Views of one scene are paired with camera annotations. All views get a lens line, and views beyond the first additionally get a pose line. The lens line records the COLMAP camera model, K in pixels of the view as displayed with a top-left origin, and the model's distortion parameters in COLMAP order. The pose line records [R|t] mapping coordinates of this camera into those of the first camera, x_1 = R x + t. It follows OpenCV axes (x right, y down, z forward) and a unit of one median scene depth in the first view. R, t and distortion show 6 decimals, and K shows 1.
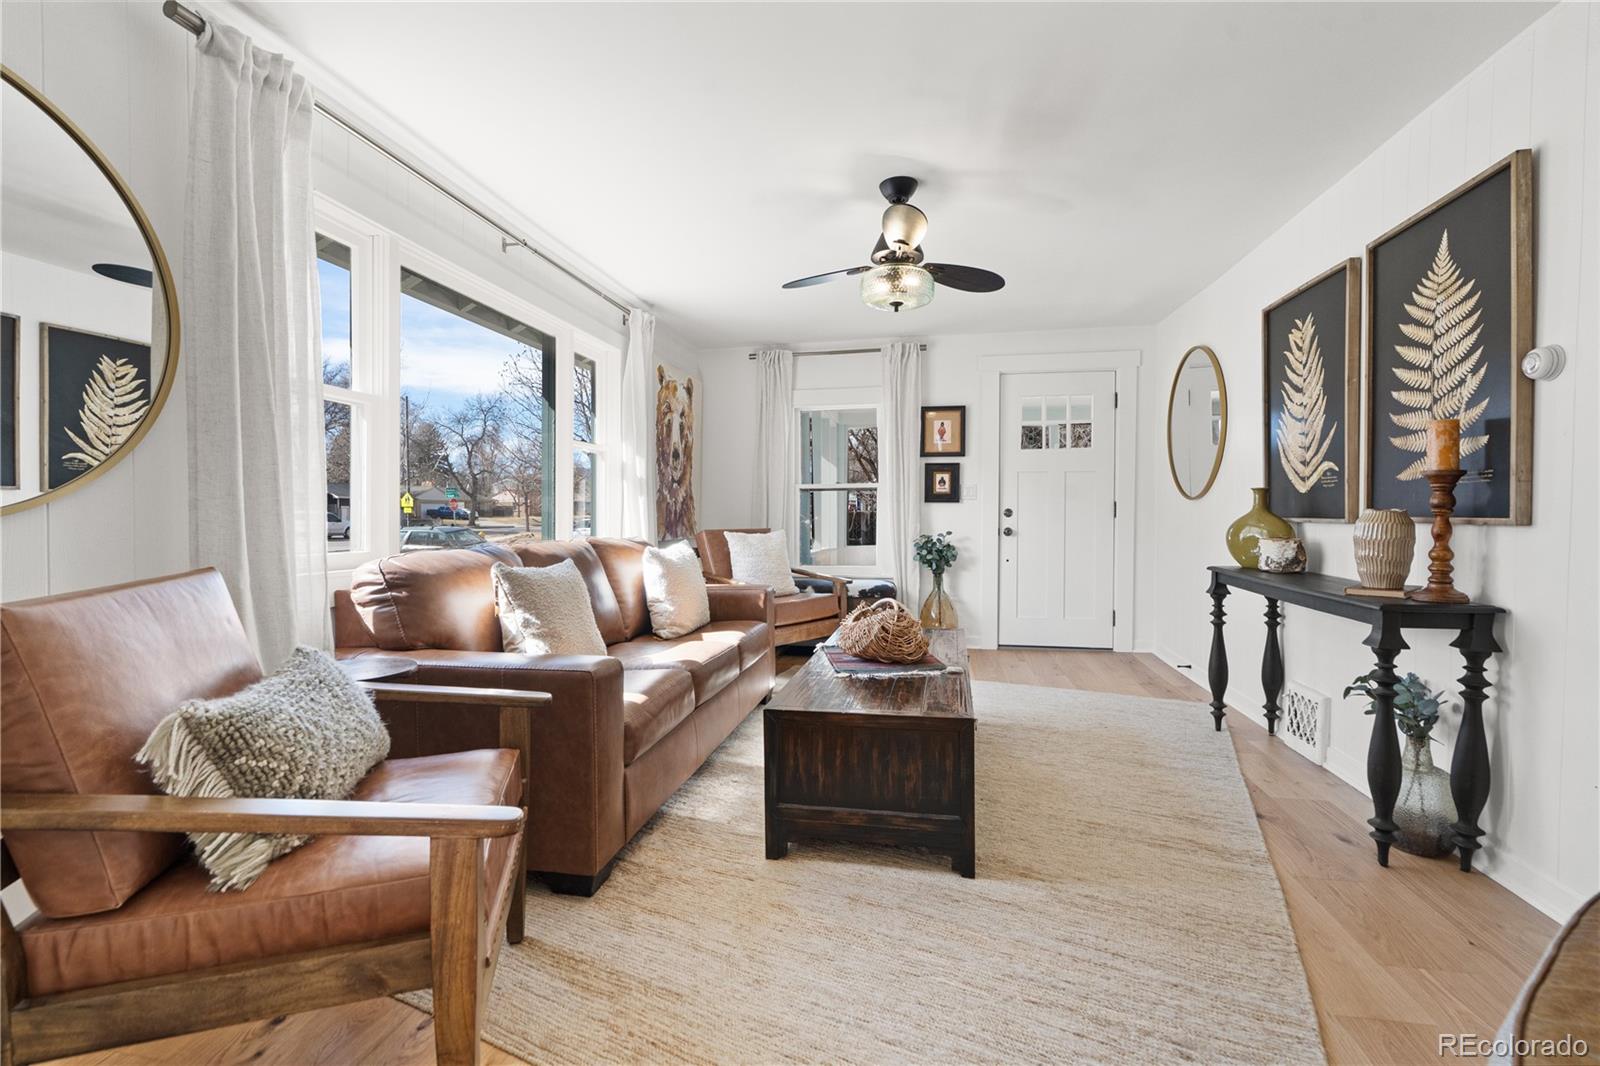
lens RADIAL K [[725.1, 0, 801.4], [0, 725.1, 528.3], [0, 0, 1]] dist [-0.002530, 0.000082]
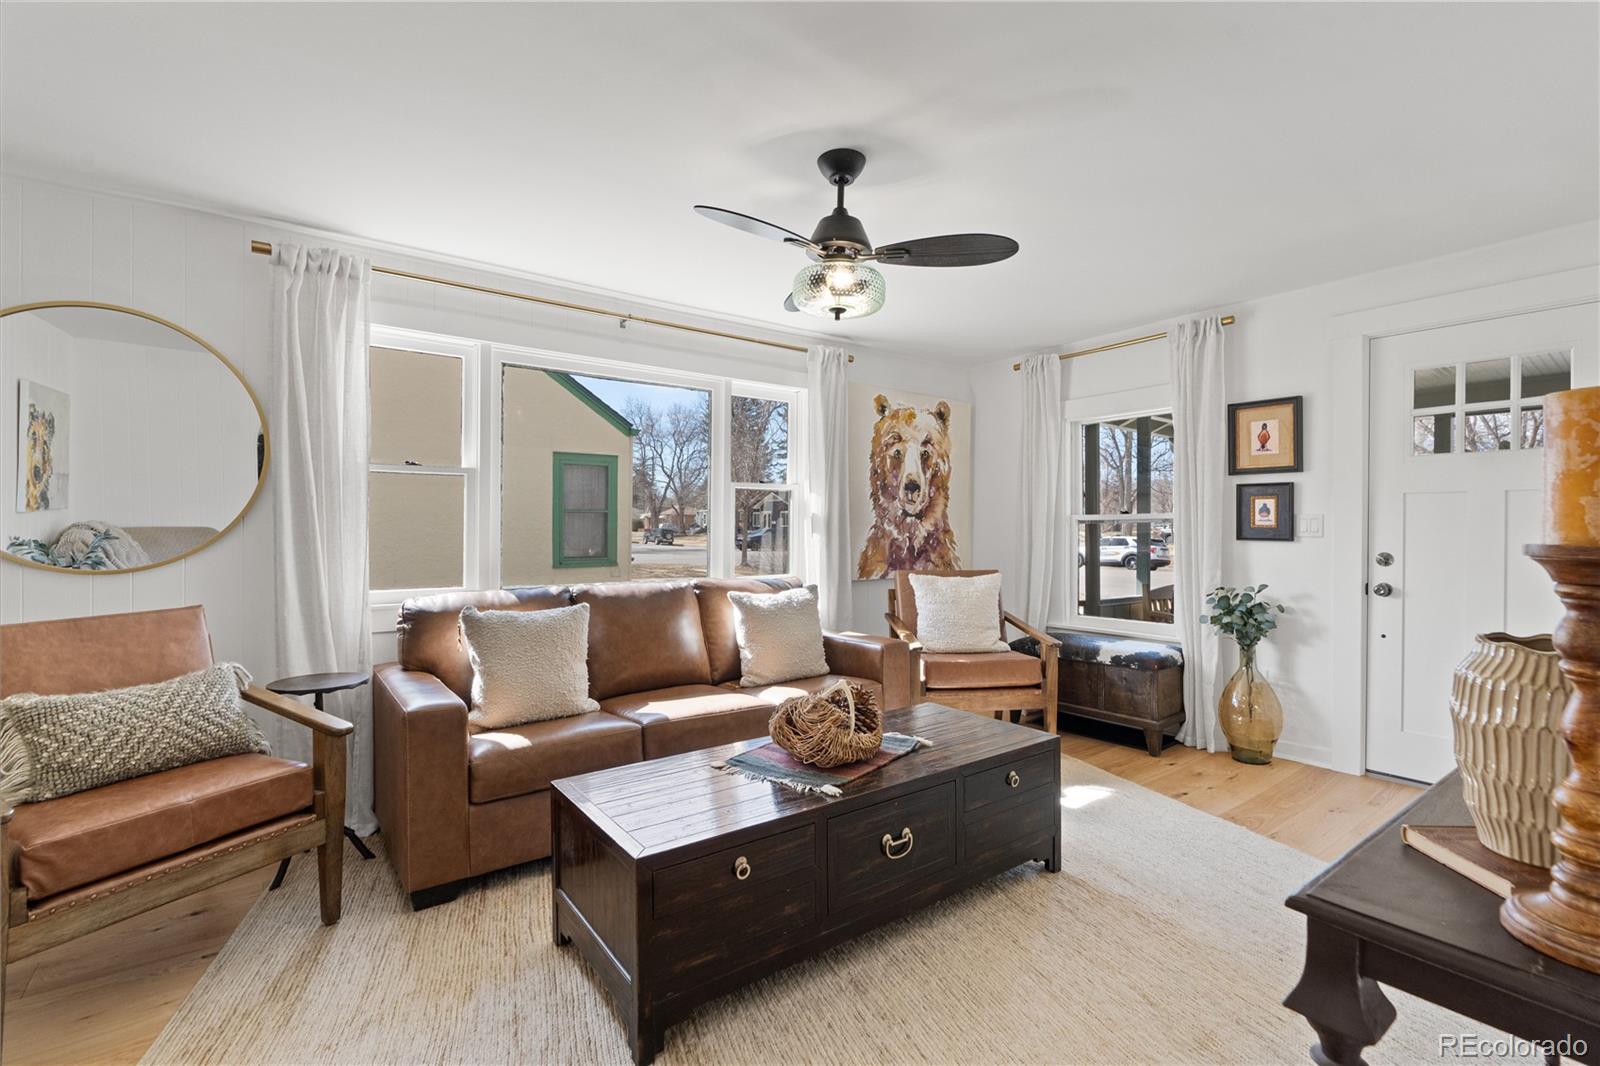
lens RADIAL K [[725.1, 0, 801.4], [0, 725.1, 528.3], [0, 0, 1]] dist [-0.002530, 0.000082]
pose [[0.737389, 0.003440, -0.675459, 0.339455], [-0.016618, 0.999777, -0.013050, -0.031862], [0.675263, 0.020848, 0.737282, 0.207217]]
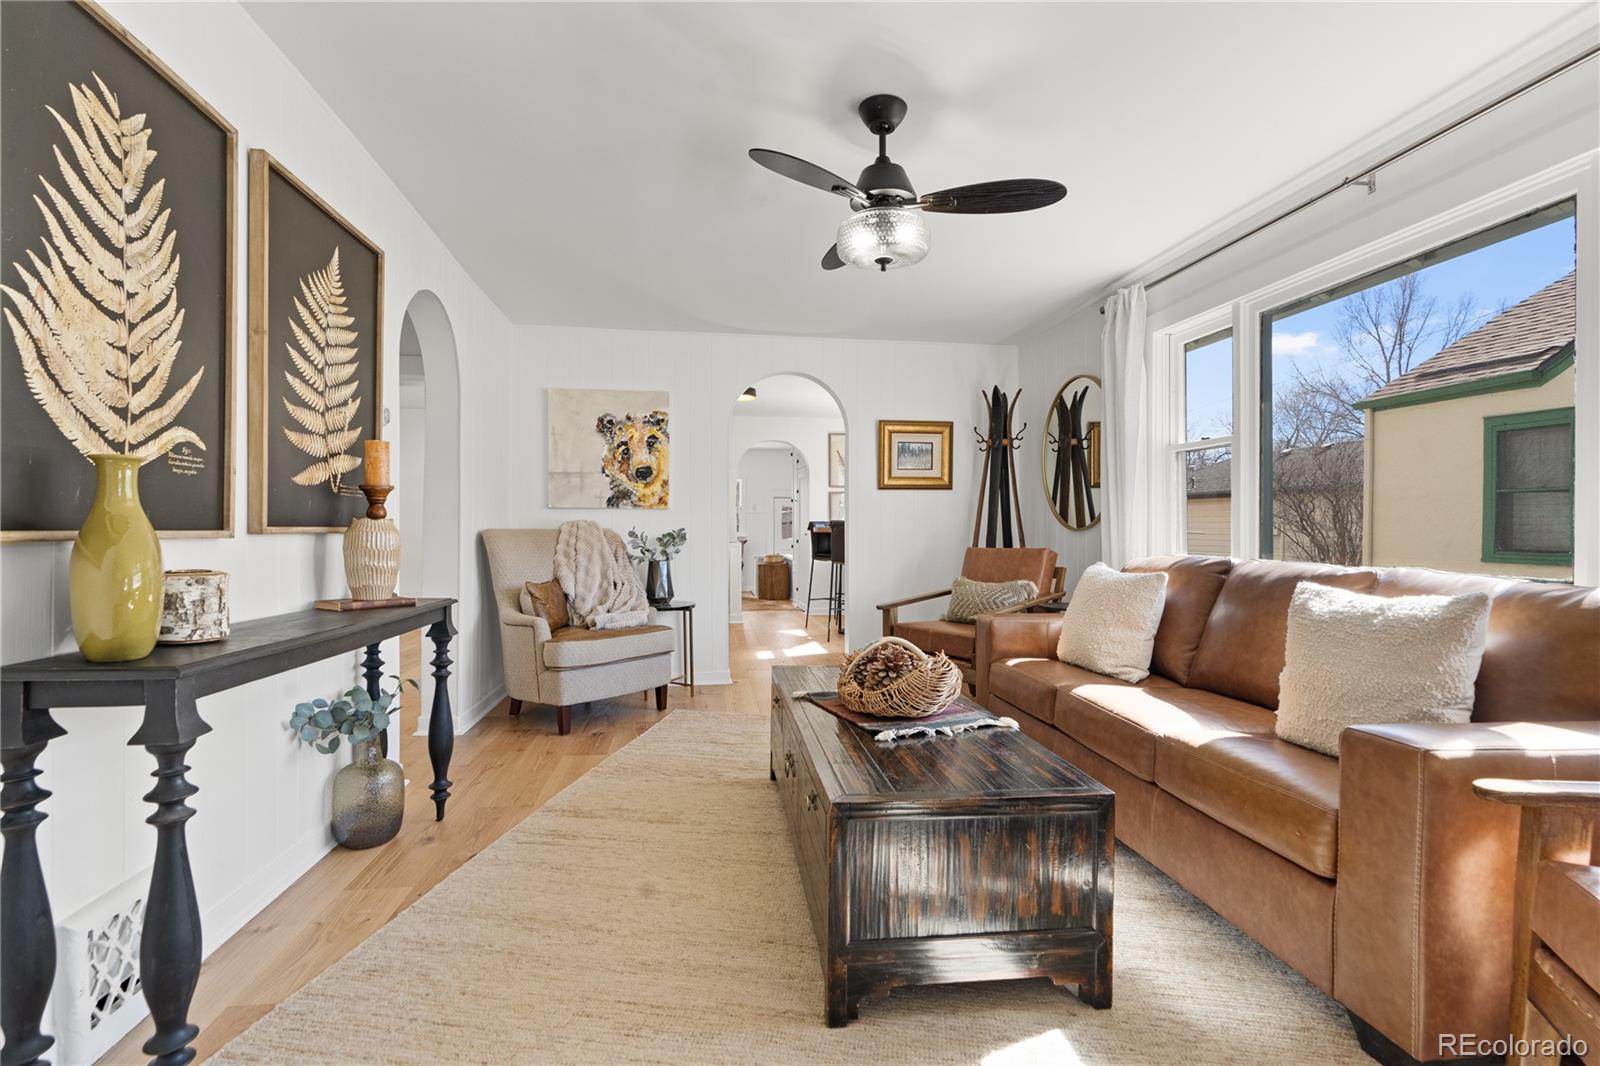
lens RADIAL K [[729.8, 0, 796.5], [0, 729.8, 531.9], [0, 0, 1]] dist [-0.016468, 0.006783]
pose [[-0.950926, -0.002353, -0.309409, 0.247477], [-0.010939, 0.999602, 0.026019, -0.017677], [0.309225, 0.028127, -0.950573, 0.919541]]
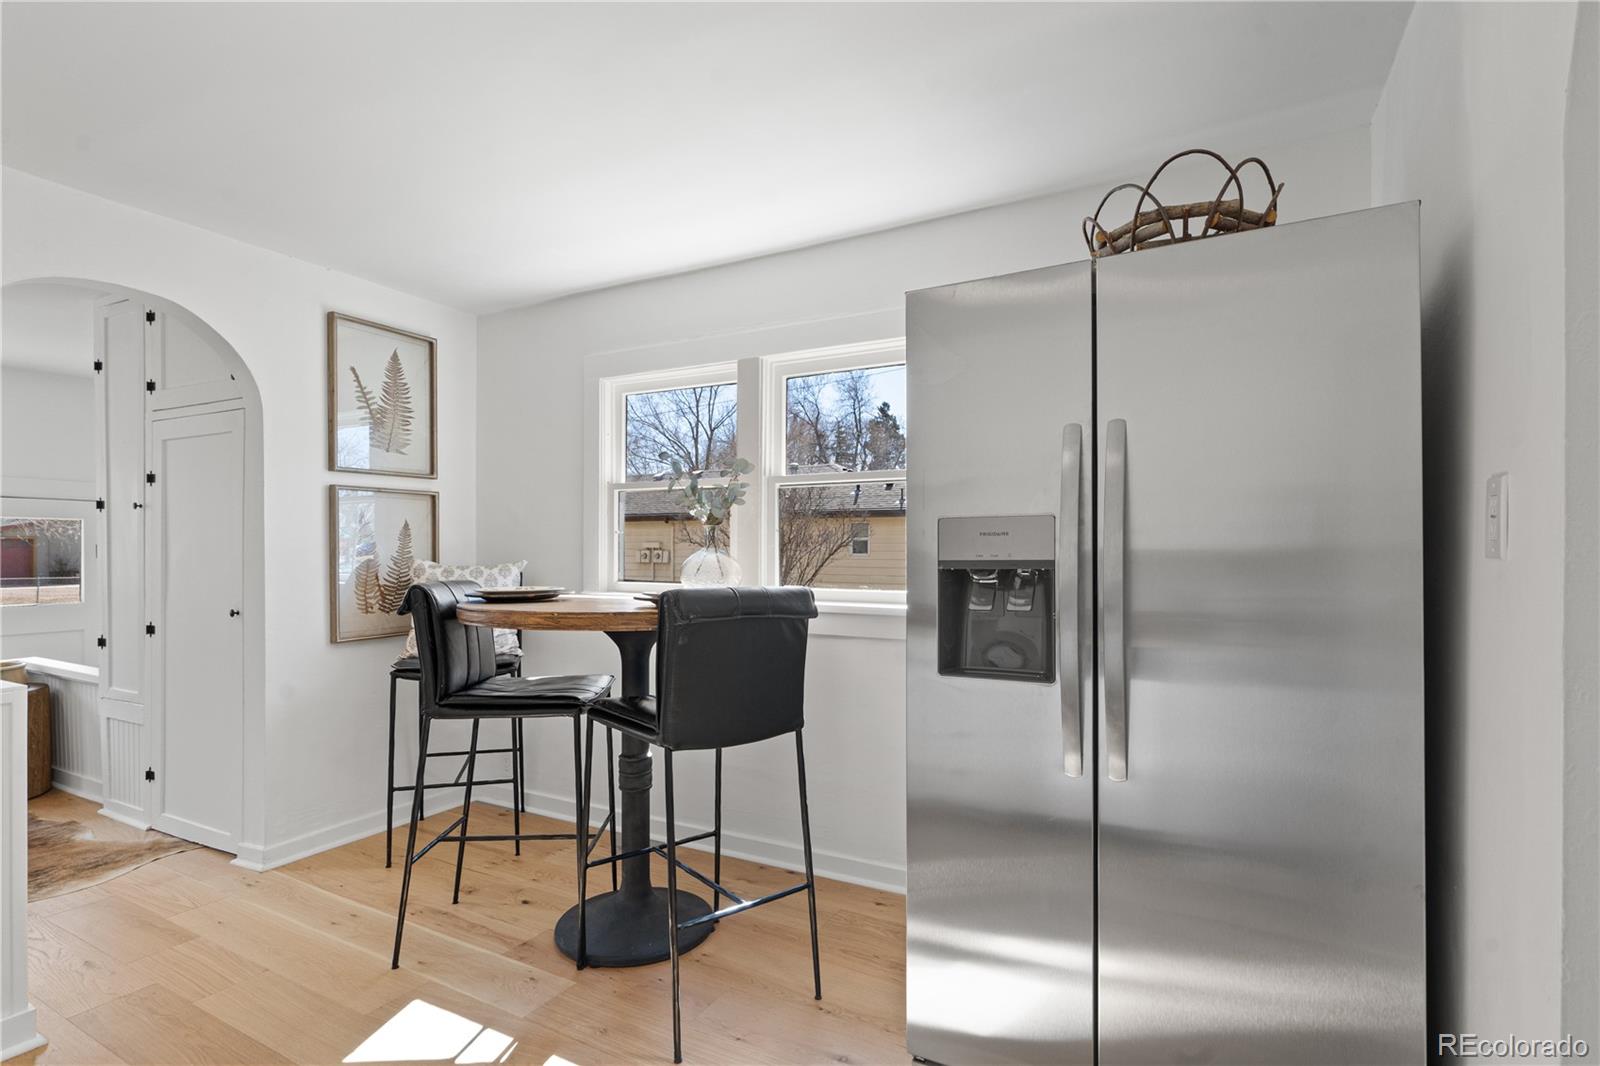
lens RADIAL K [[774.6, 0, 797.3], [0, 774.6, 548.0], [0, 0, 1]] dist [-0.001155, 0.000054]
pose [[-0.317810, -0.002444, -0.948151, 0.115969], [-0.023301, 0.999715, 0.005233, -0.028370], [0.947868, 0.023756, -0.317777, -0.082441]]
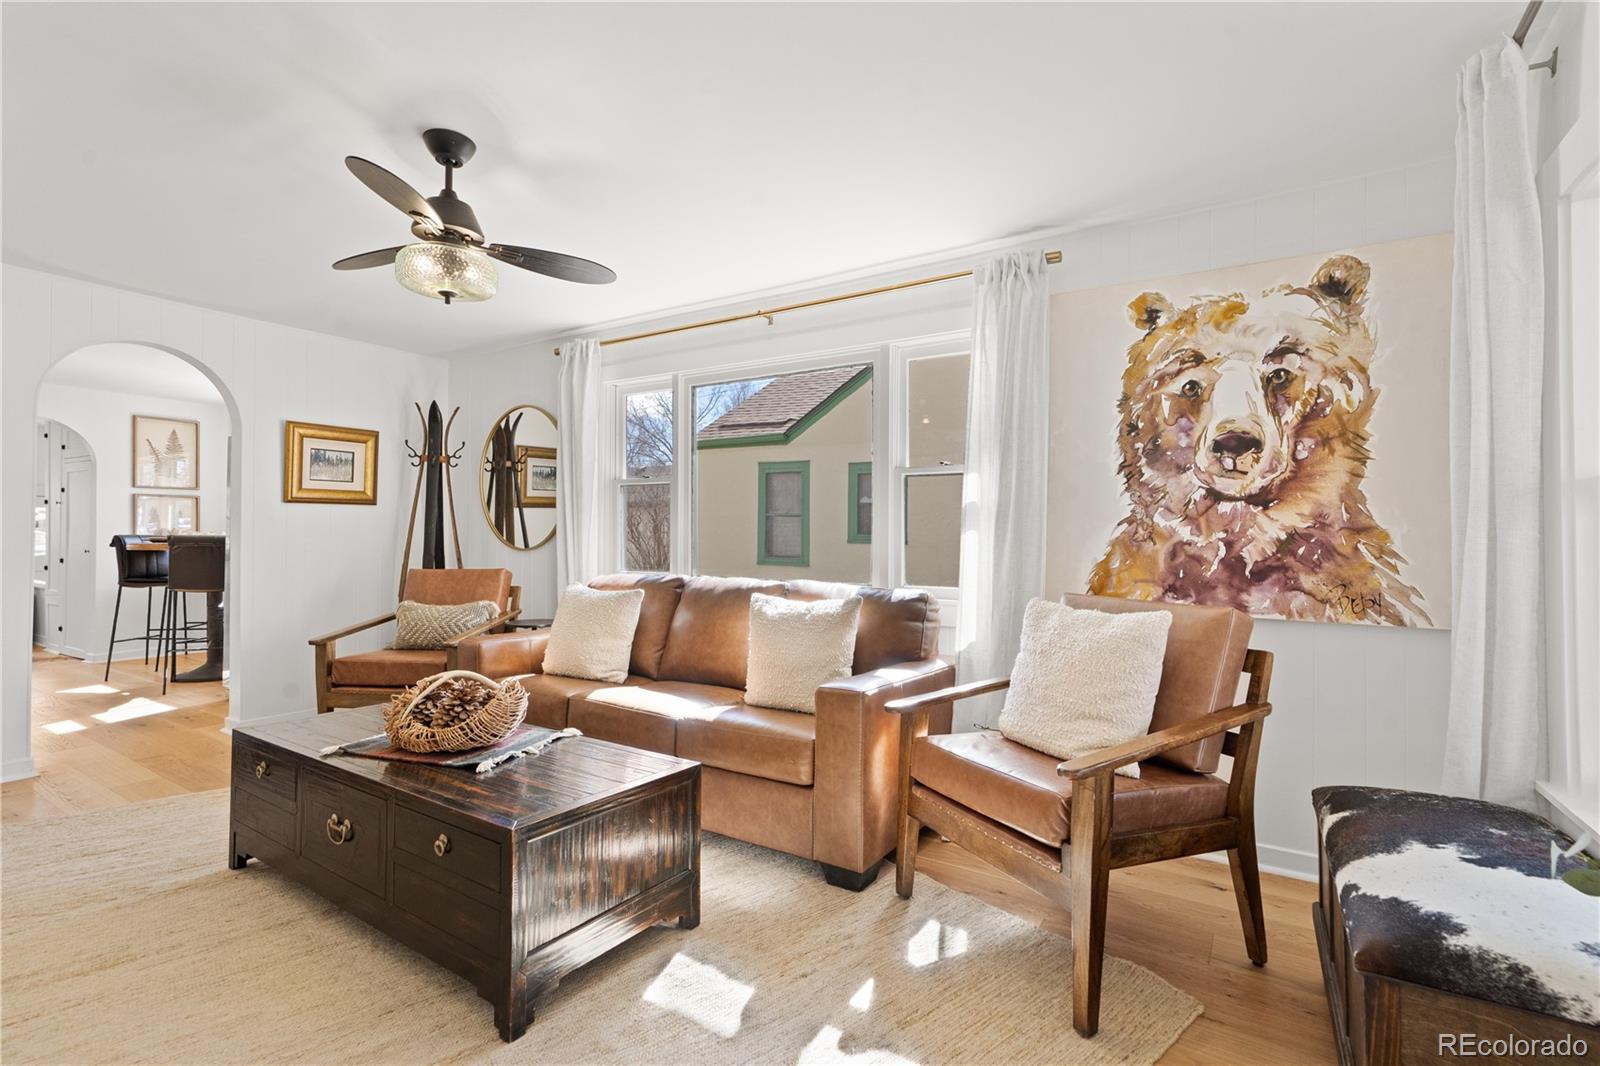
lens RADIAL K [[743.8, 0, 804.4], [0, 743.8, 529.3], [0, 0, 1]] dist [-0.003179, 0.000345]
pose [[-0.379080, -0.012997, -0.925273, 0.386326], [-0.027487, 0.999618, -0.002779, -0.032884], [0.924955, 0.024379, -0.379293, 0.886226]]
